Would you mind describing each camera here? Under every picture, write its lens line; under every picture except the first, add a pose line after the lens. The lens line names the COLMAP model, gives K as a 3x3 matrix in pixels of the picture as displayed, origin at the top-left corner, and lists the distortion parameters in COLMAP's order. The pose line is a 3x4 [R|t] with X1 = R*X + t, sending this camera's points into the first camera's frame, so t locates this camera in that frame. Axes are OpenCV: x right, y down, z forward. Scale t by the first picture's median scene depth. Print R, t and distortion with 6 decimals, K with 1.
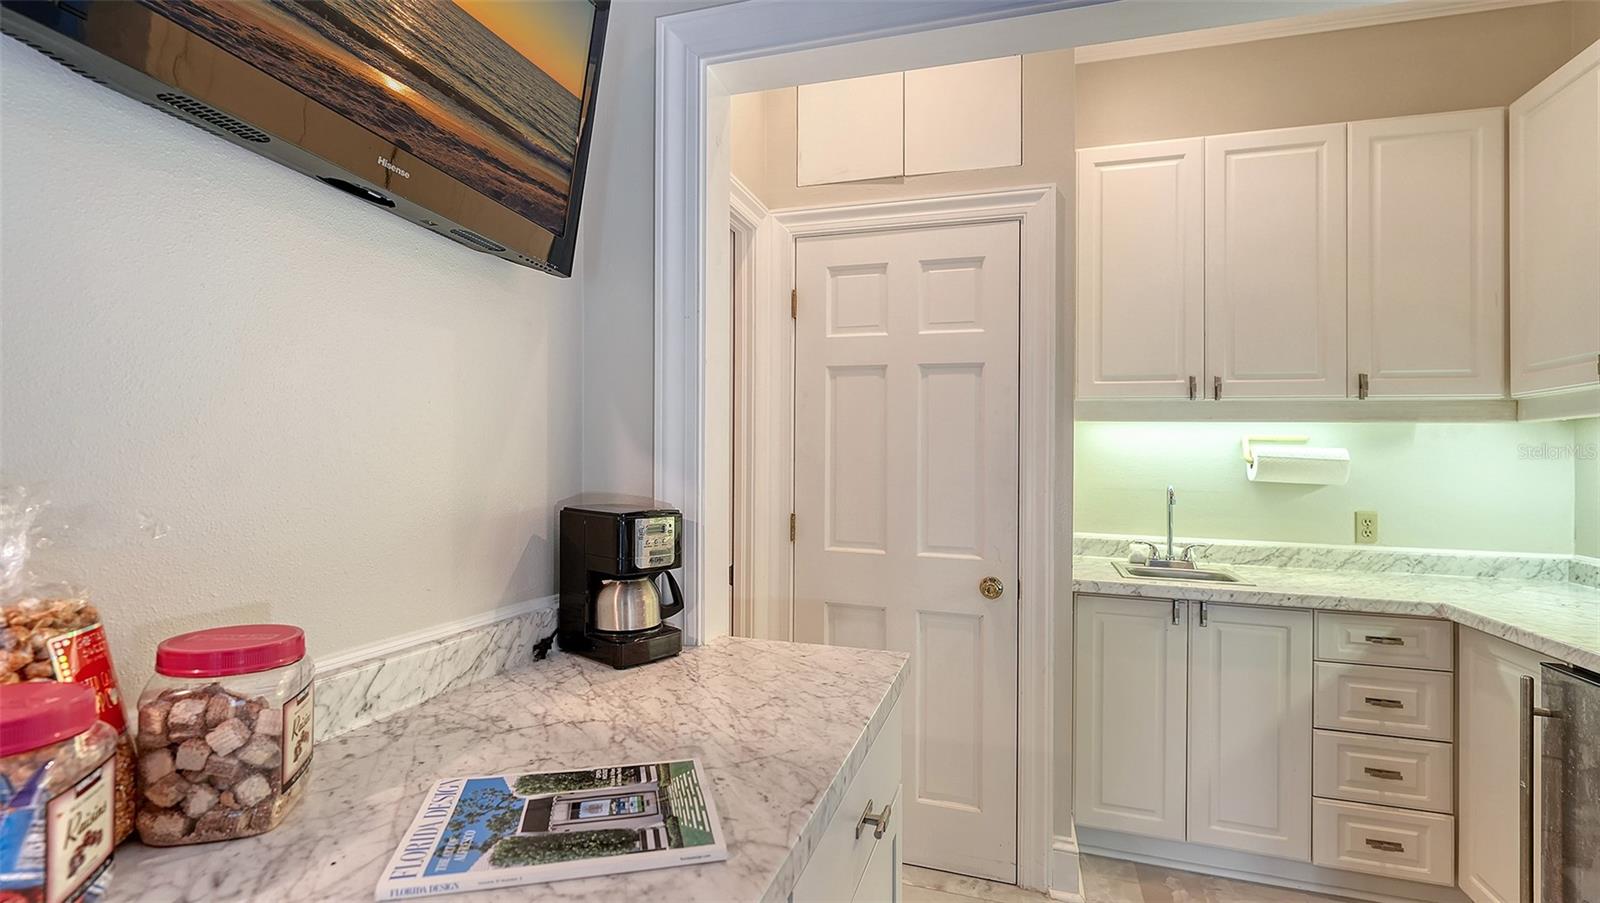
lens RADIAL K [[743.6, 0, 793.8], [0, 743.6, 458.4], [0, 0, 1]] dist [-0.000827, -0.000628]
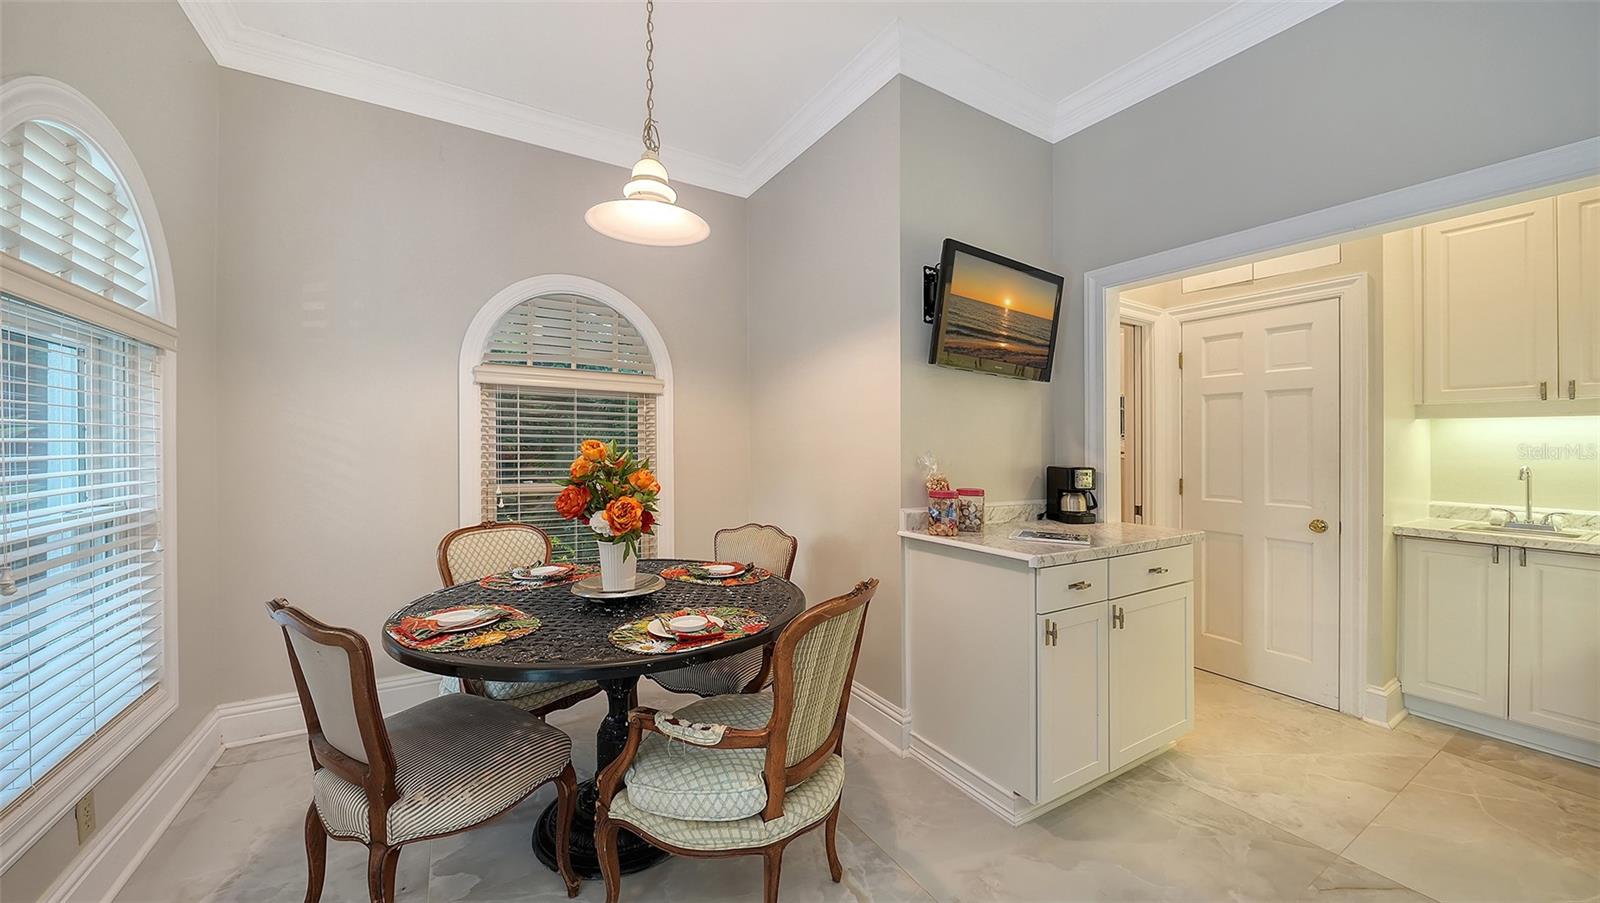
lens RADIAL K [[597.0, 0, 811.9], [0, 597.0, 444.9], [0, 0, 1]] dist [-0.001368, -0.000362]
pose [[0.779072, -0.011976, -0.626820, 0.214727], [0.005347, 0.999908, -0.012458, 0.006506], [0.626911, 0.006354, 0.779065, -0.689594]]
